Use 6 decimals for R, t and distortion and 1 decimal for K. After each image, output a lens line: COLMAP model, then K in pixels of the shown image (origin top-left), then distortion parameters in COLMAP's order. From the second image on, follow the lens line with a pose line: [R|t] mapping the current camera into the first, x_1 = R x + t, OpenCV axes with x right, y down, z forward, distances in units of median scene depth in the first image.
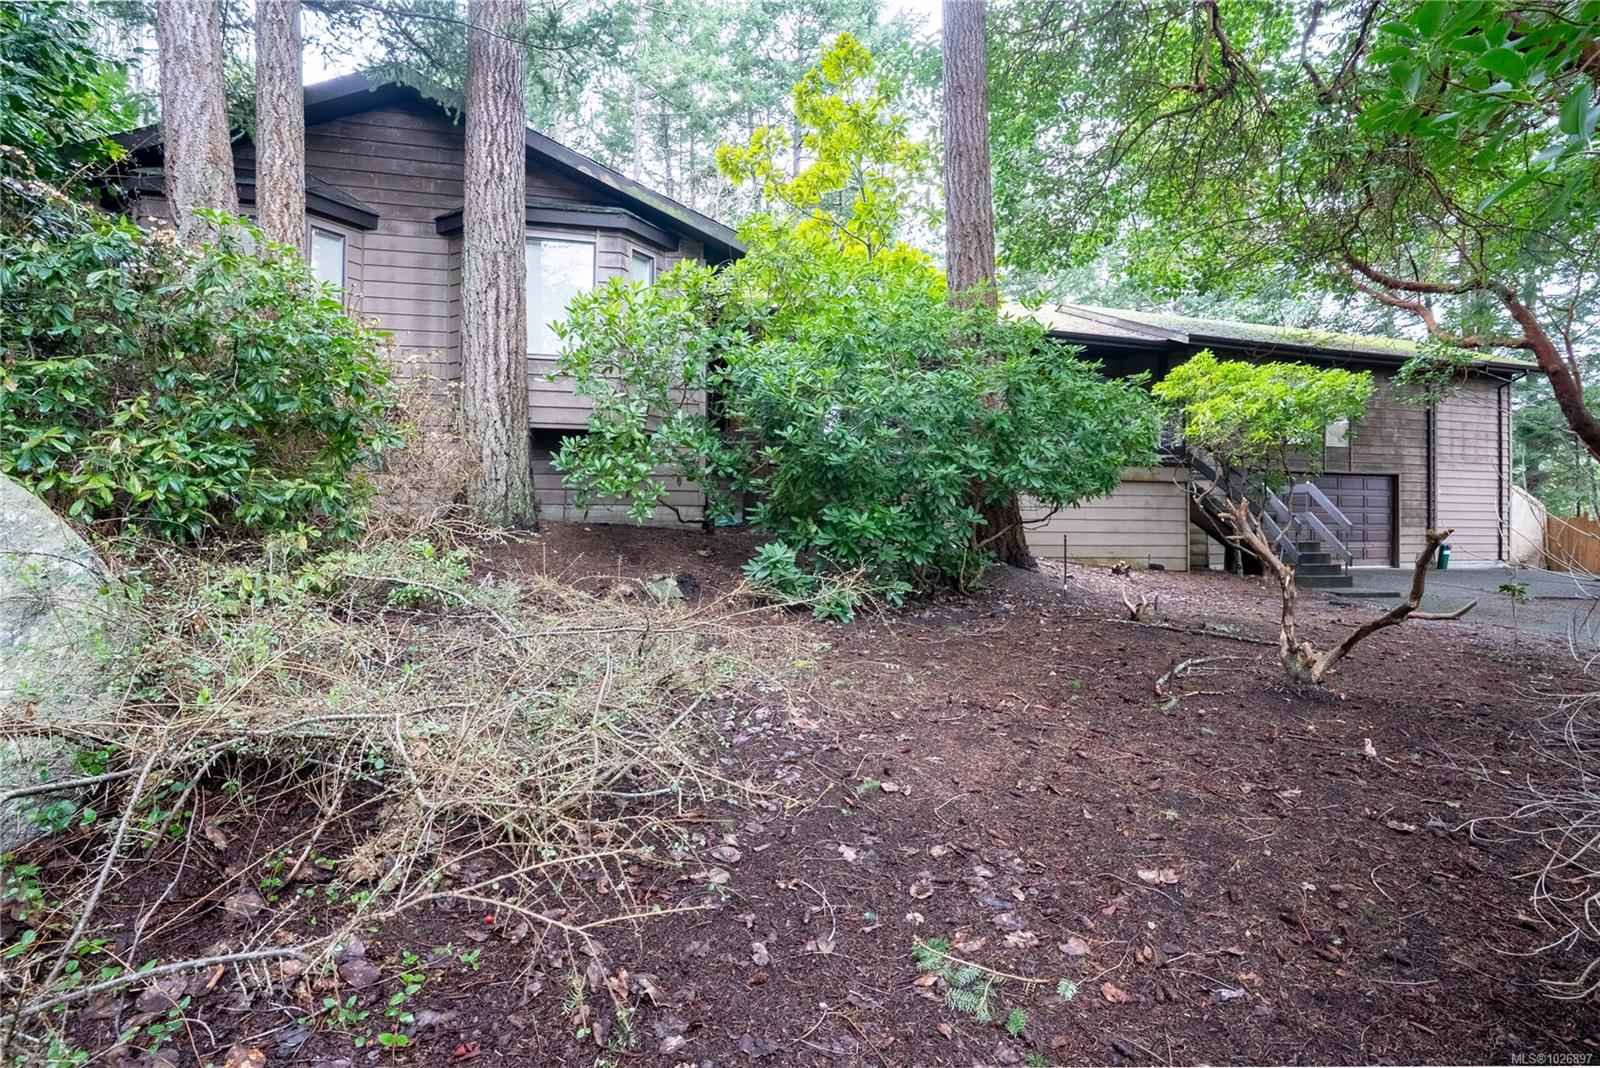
lens RADIAL K [[767.8, 0, 800.0], [0, 767.8, 534.0], [0, 0, 1]] dist [-0.057466, 0.001054]
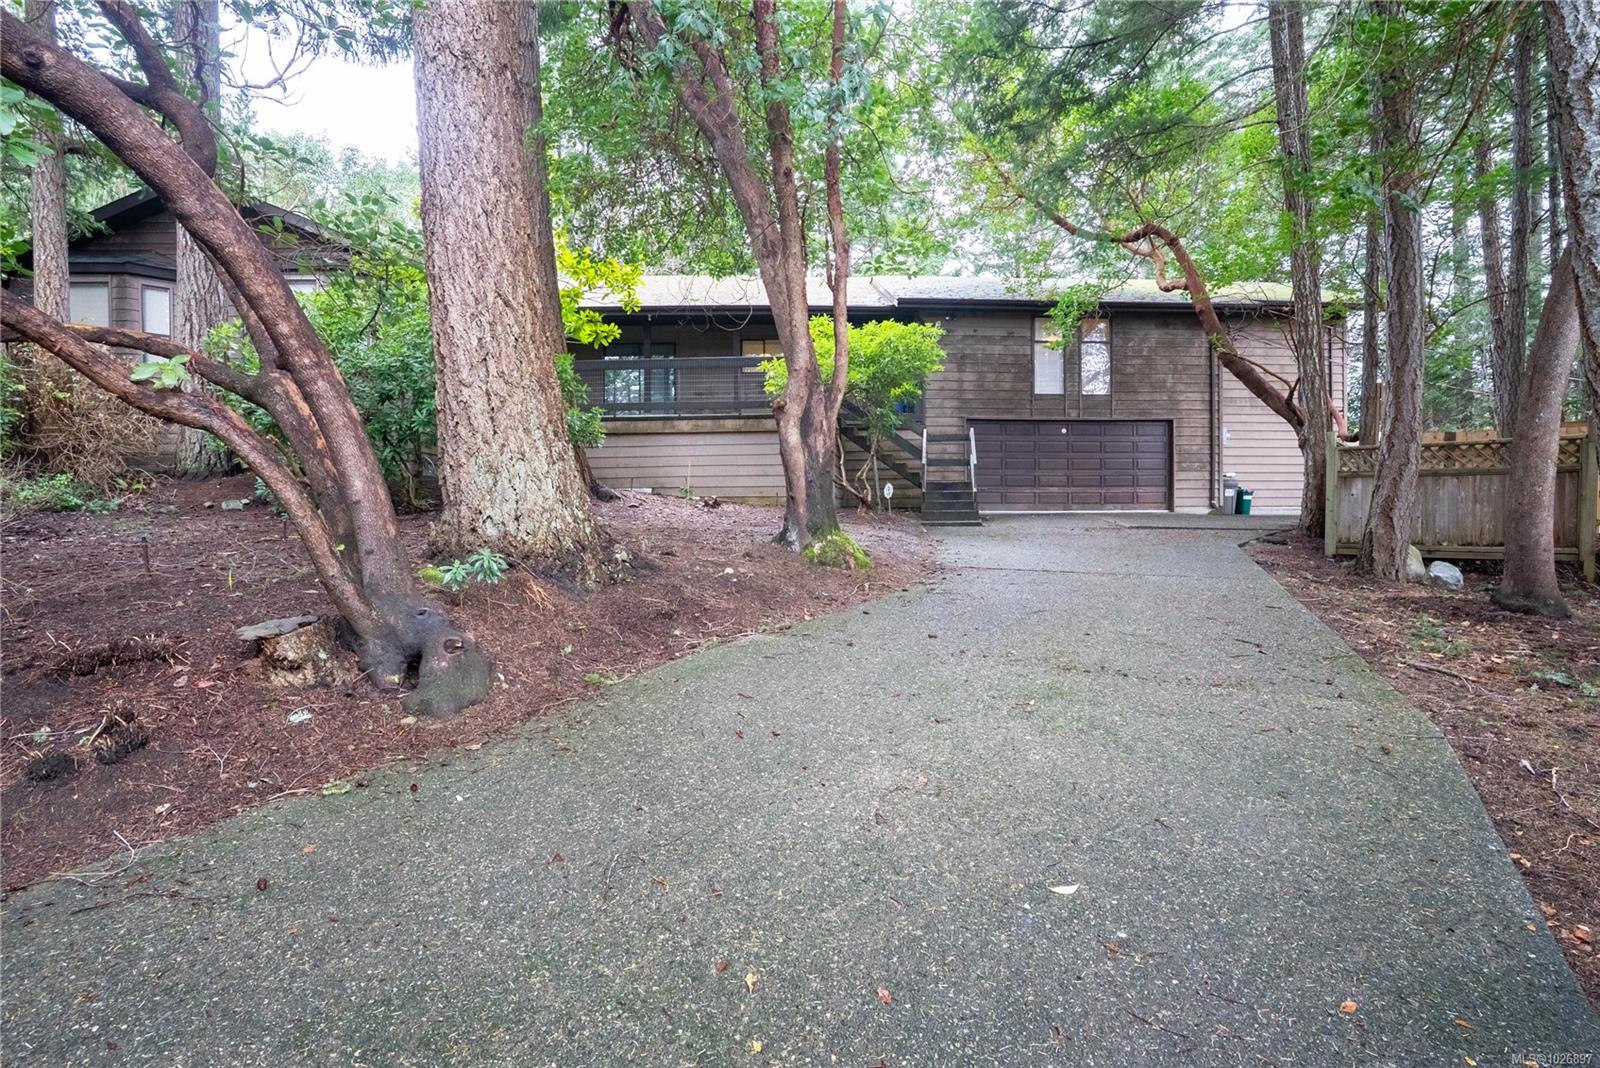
lens RADIAL K [[767.8, 0, 800.0], [0, 767.8, 534.0], [0, 0, 1]] dist [-0.057466, 0.001054]
pose [[0.979321, -0.005115, -0.202249, 0.515579], [0.011200, 0.999518, 0.028956, 0.039456], [0.202004, -0.030623, 0.978906, -0.116317]]
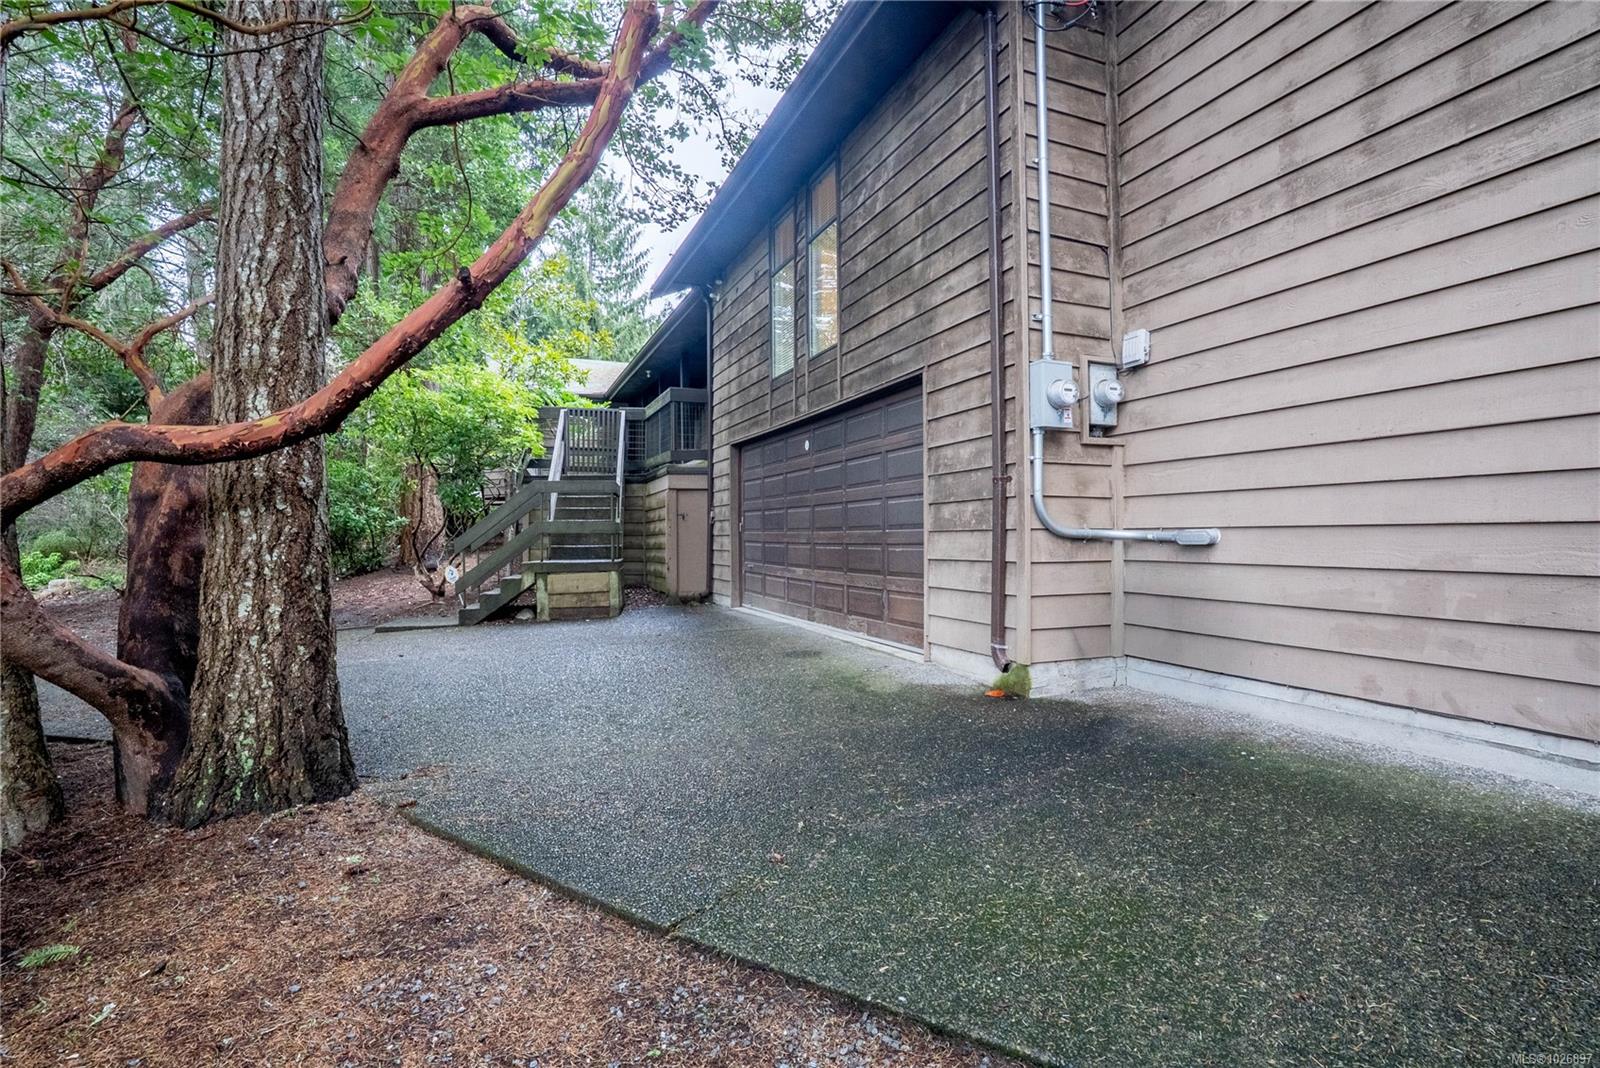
lens RADIAL K [[767.8, 0, 800.0], [0, 767.8, 534.0], [0, 0, 1]] dist [-0.057466, 0.001054]
pose [[0.156788, -0.010944, -0.987572, 1.123584], [0.004701, 0.999936, -0.010334, -0.006299], [0.987621, -0.003022, 0.156829, 0.885291]]
